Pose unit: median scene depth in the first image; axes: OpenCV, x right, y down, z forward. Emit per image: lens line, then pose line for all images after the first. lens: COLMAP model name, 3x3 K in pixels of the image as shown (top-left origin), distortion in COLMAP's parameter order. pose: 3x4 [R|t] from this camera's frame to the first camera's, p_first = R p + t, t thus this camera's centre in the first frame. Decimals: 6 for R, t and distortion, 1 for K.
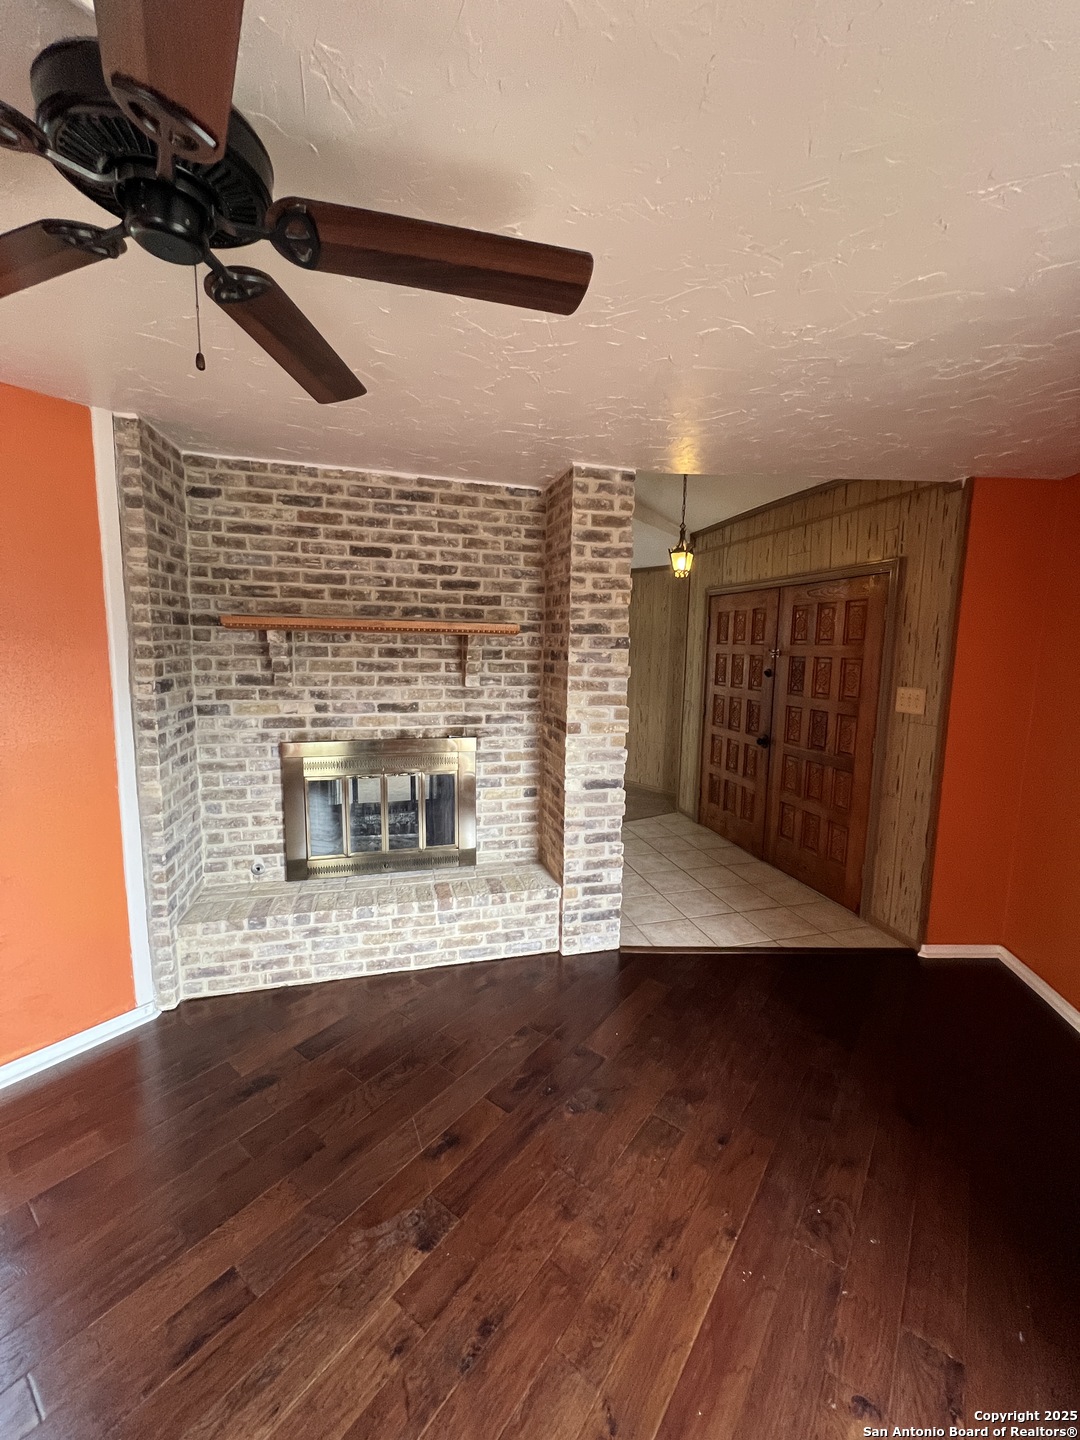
lens RADIAL K [[578.0, 0, 543.7], [0, 578.0, 717.4], [0, 0, 1]] dist [-0.000790, -0.000017]
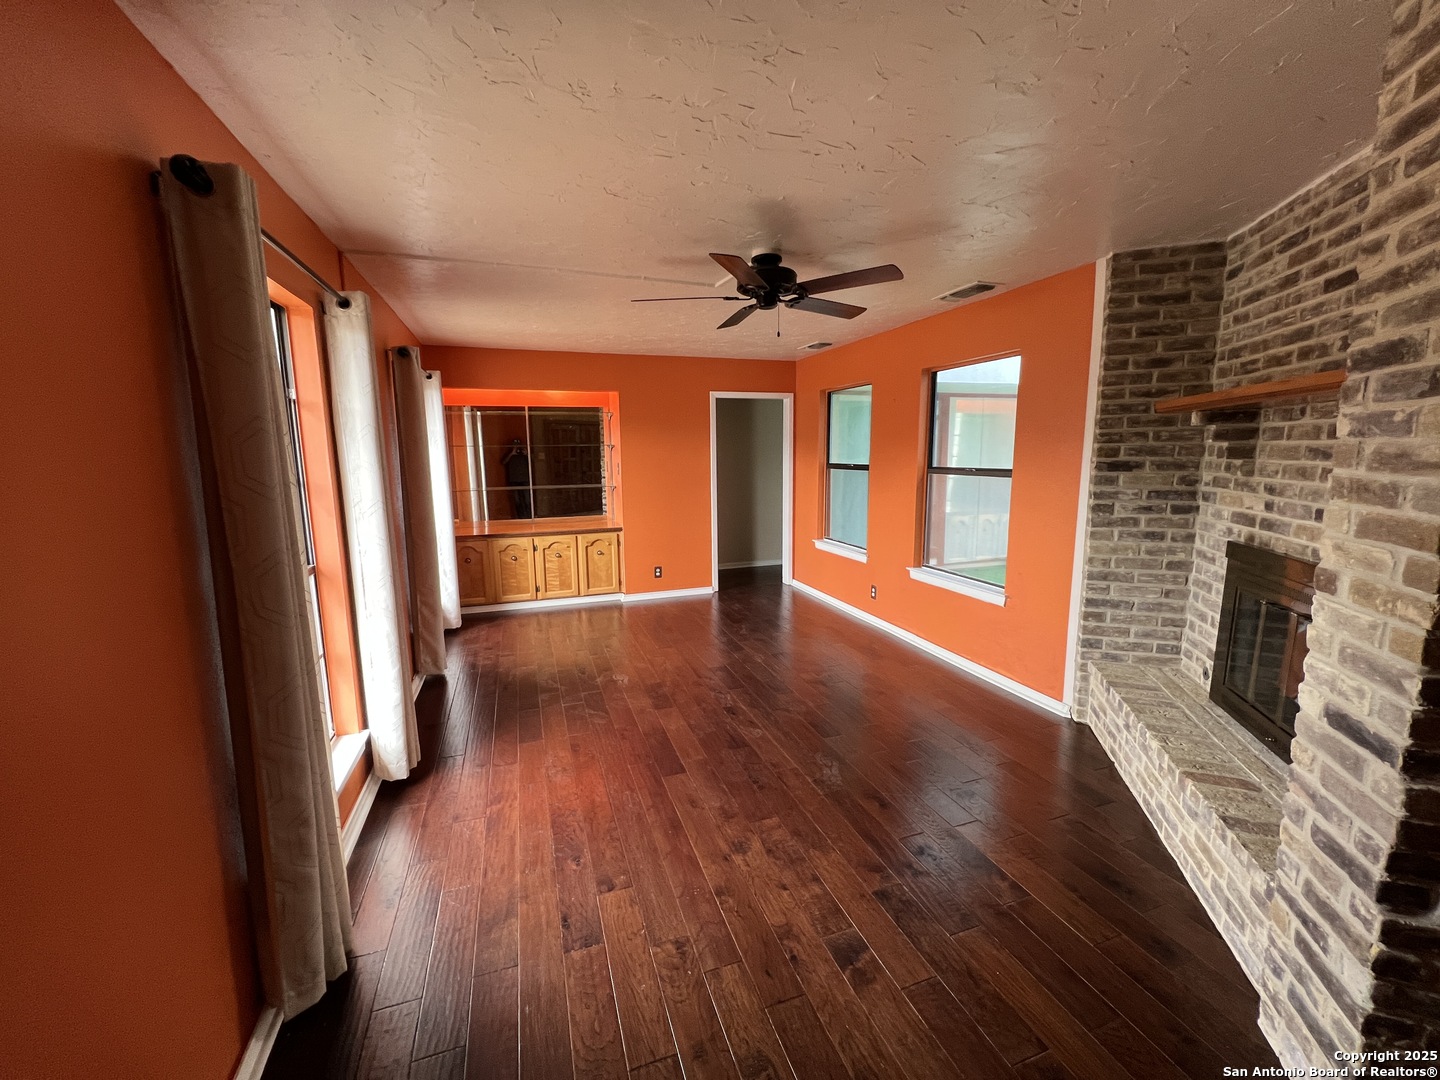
lens RADIAL K [[578.0, 0, 720.0], [0, 578.0, 540.0], [0, 0, 1]] dist [-0.000790, -0.000017]
pose [[-0.559125, 0.115415, -0.821011, 0.700168], [-0.104779, 0.972487, 0.208065, -0.058295], [0.822436, 0.202360, -0.531649, 0.838491]]
